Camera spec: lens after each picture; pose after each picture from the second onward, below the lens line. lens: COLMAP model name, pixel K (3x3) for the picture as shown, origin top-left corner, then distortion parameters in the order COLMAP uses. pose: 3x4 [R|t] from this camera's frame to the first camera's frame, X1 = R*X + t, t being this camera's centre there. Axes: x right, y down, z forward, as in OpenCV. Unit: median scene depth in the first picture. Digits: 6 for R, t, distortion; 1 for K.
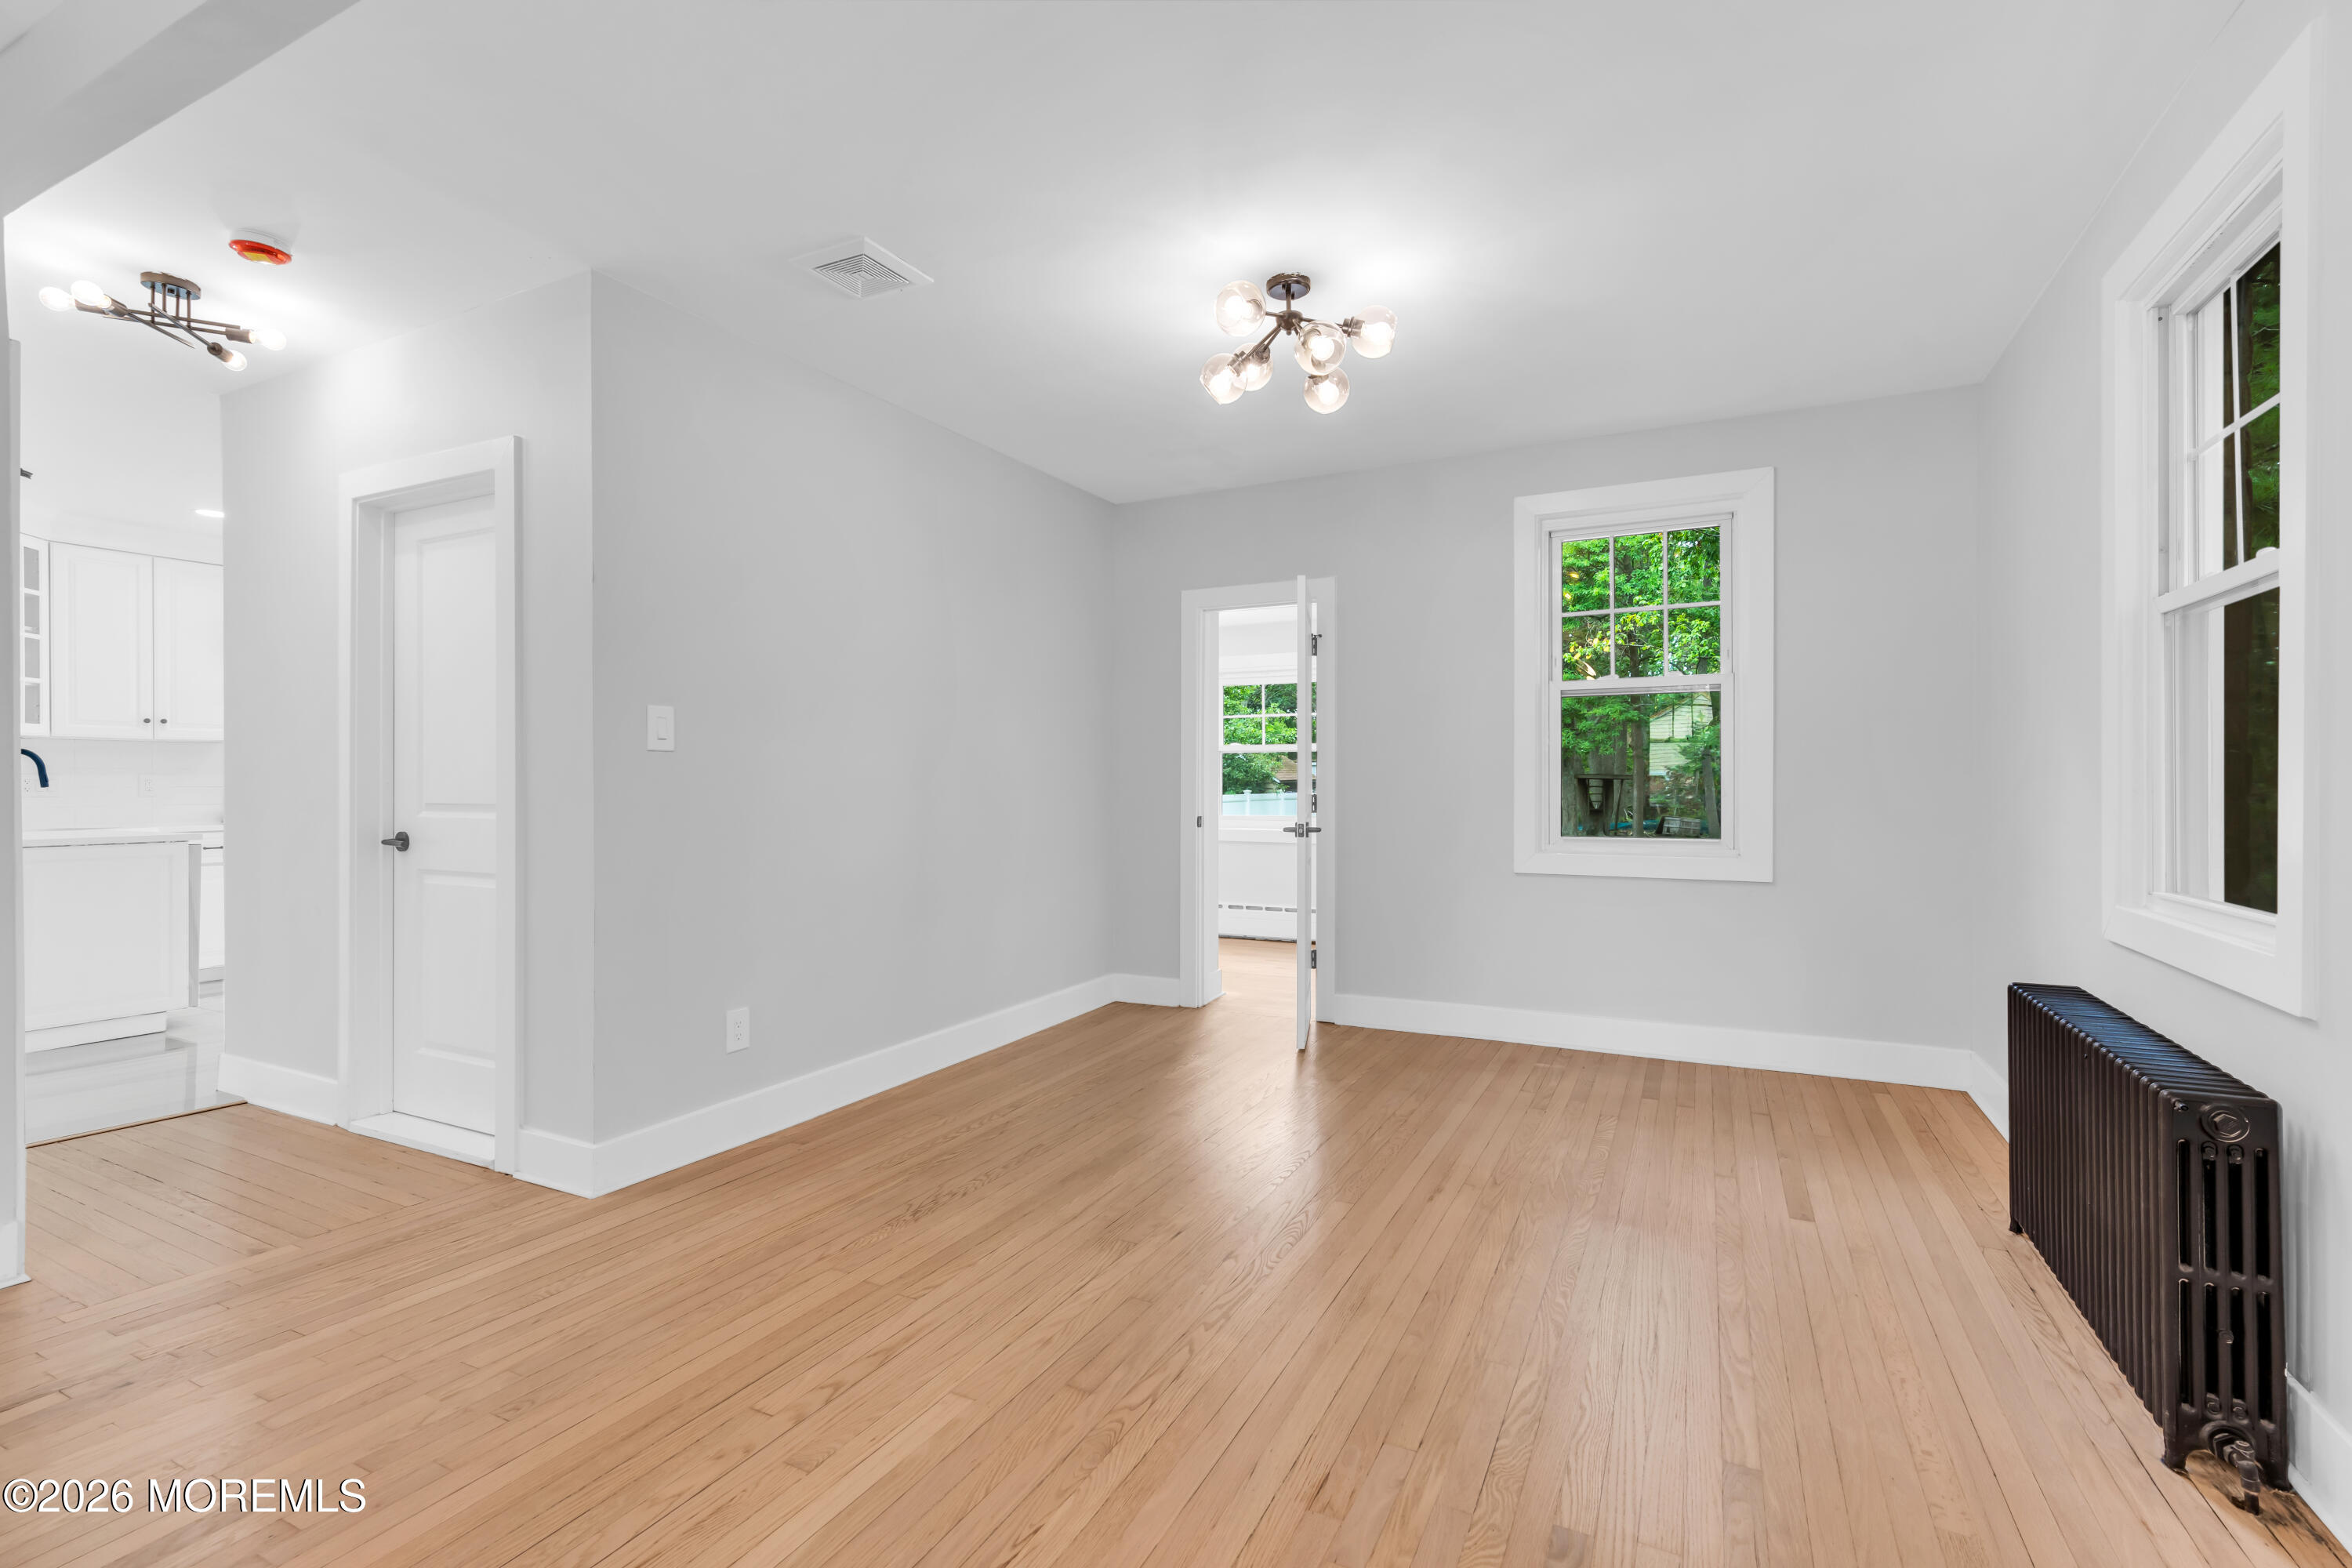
lens RADIAL K [[1049.5, 0, 1171.9], [0, 1049.5, 785.8], [0, 0, 1]] dist [-0.006203, 0.006589]
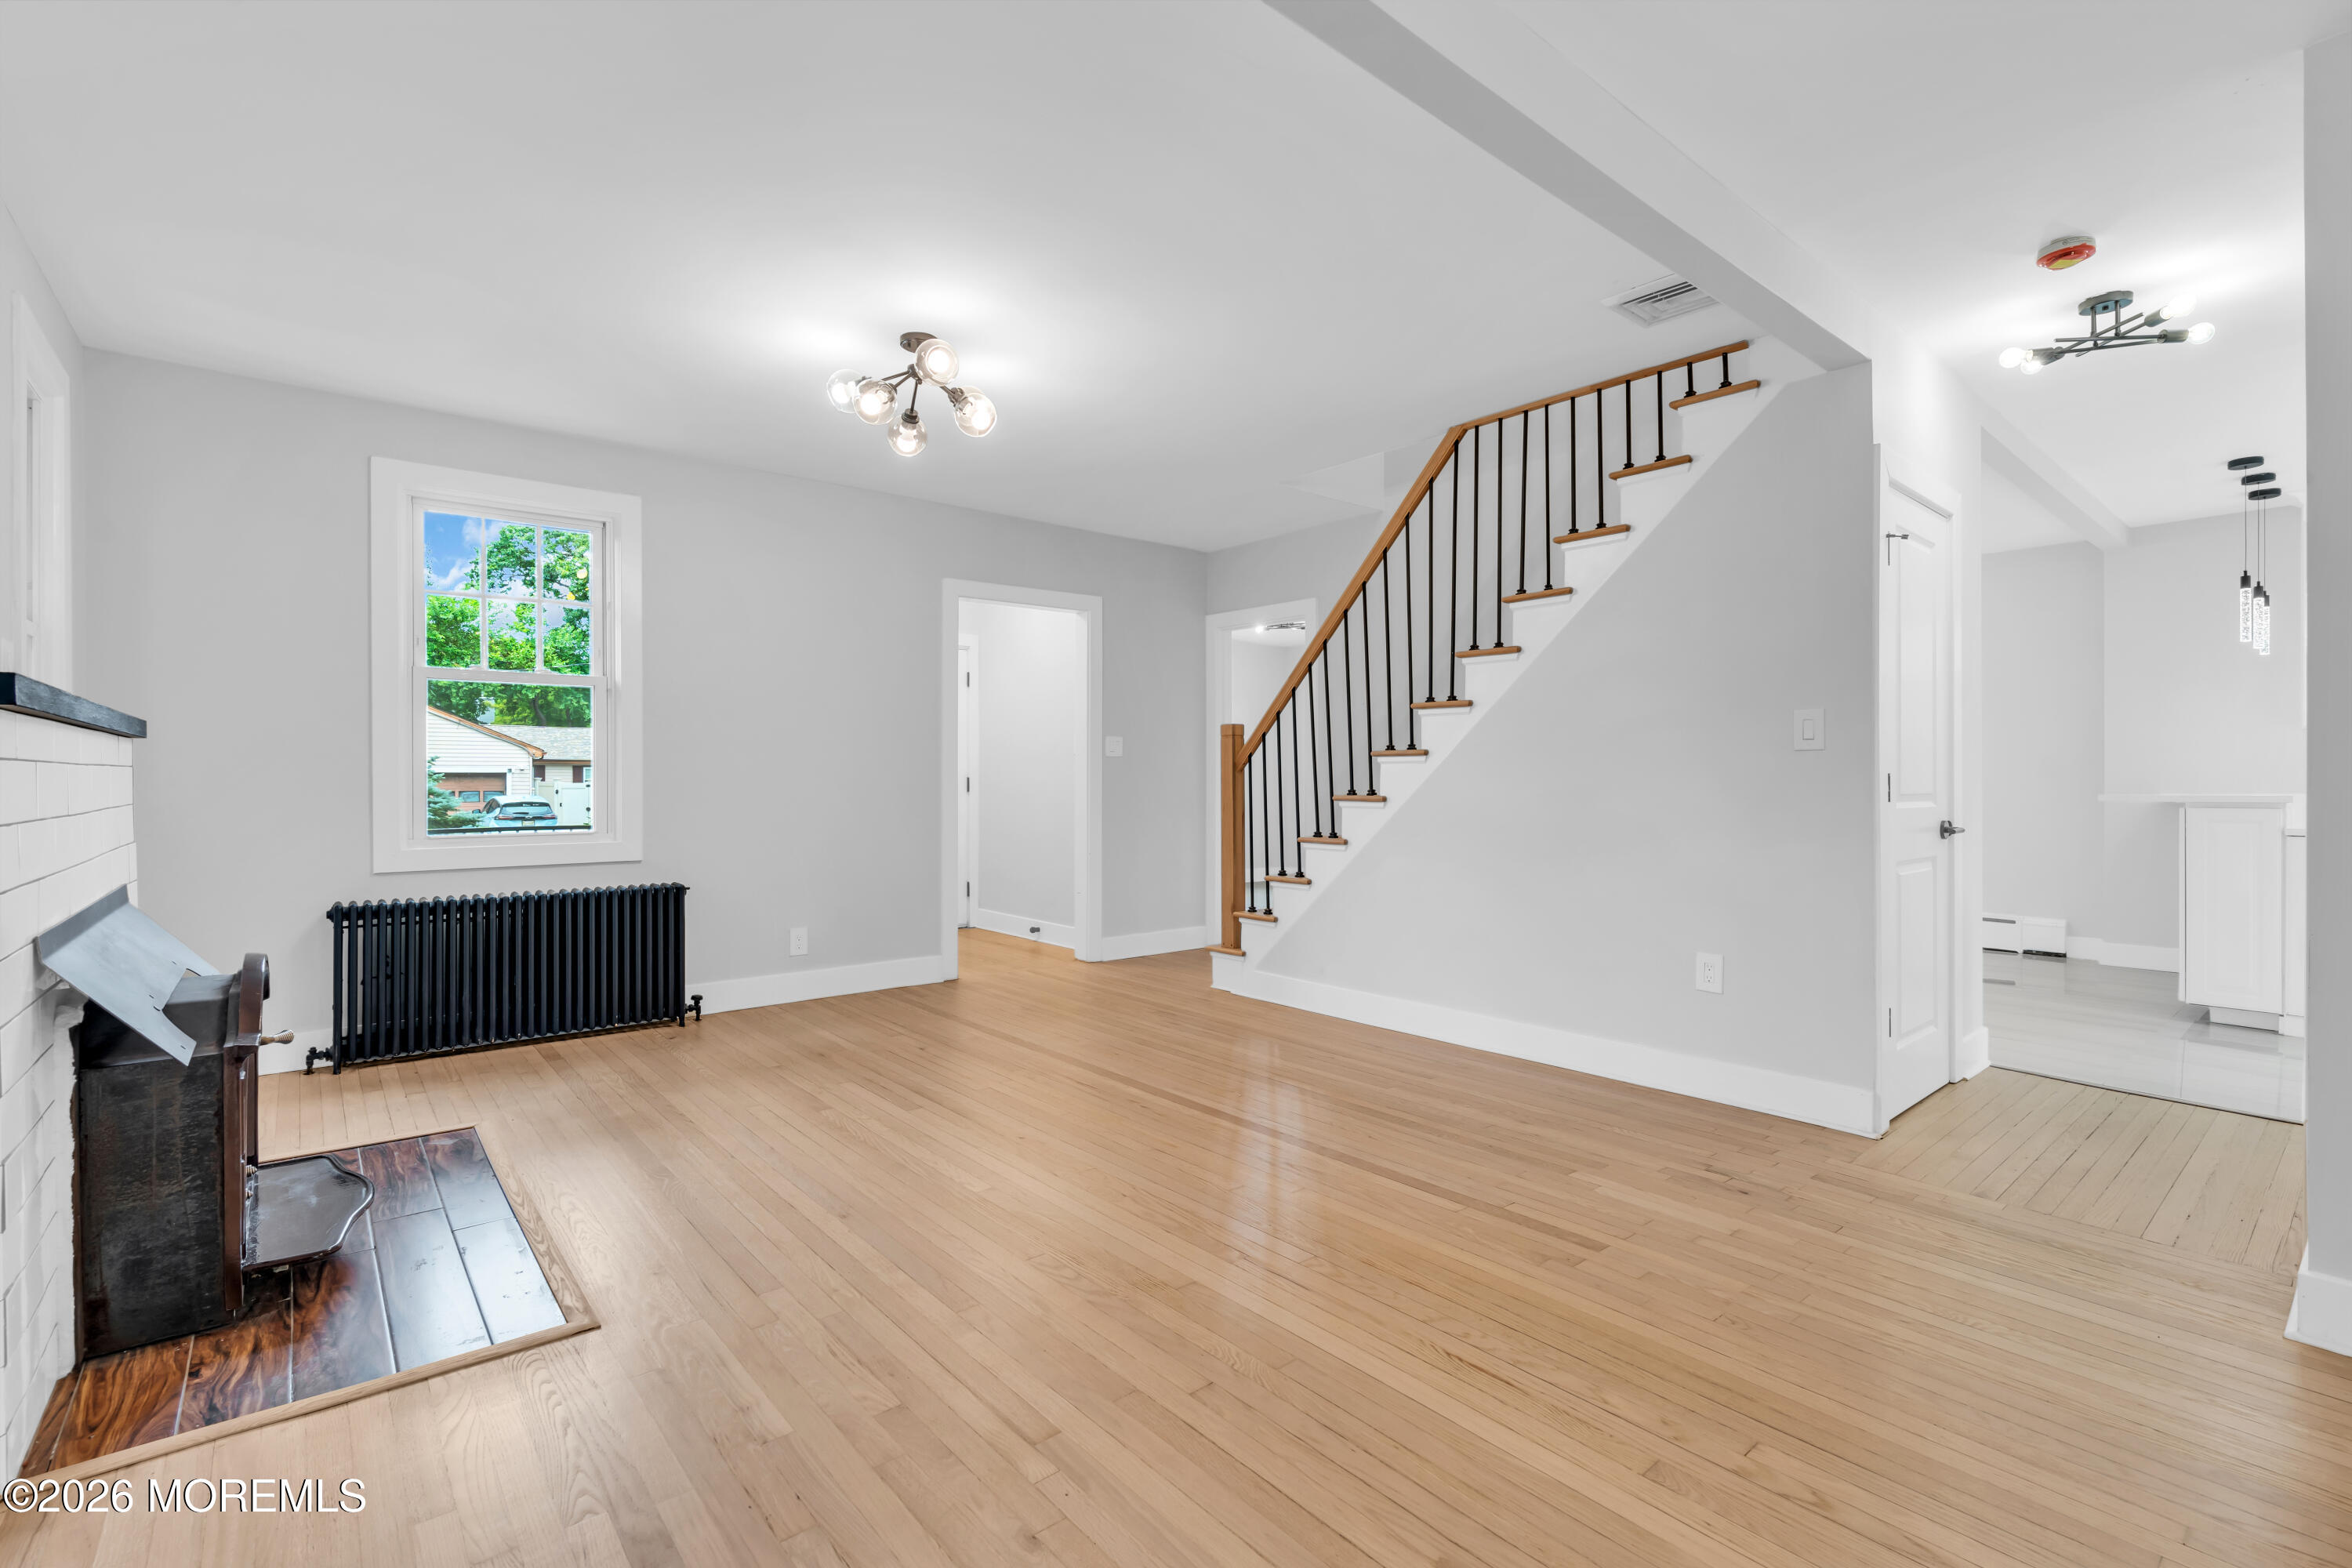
lens RADIAL K [[1051.4, 0, 1171.0], [0, 1051.4, 789.6], [0, 0, 1]] dist [-0.005548, 0.000503]
pose [[-0.391614, 0.007377, -0.920100, 0.391154], [-0.003550, 0.999948, 0.009528, 0.009328], [0.920123, 0.006998, -0.391567, 0.539330]]
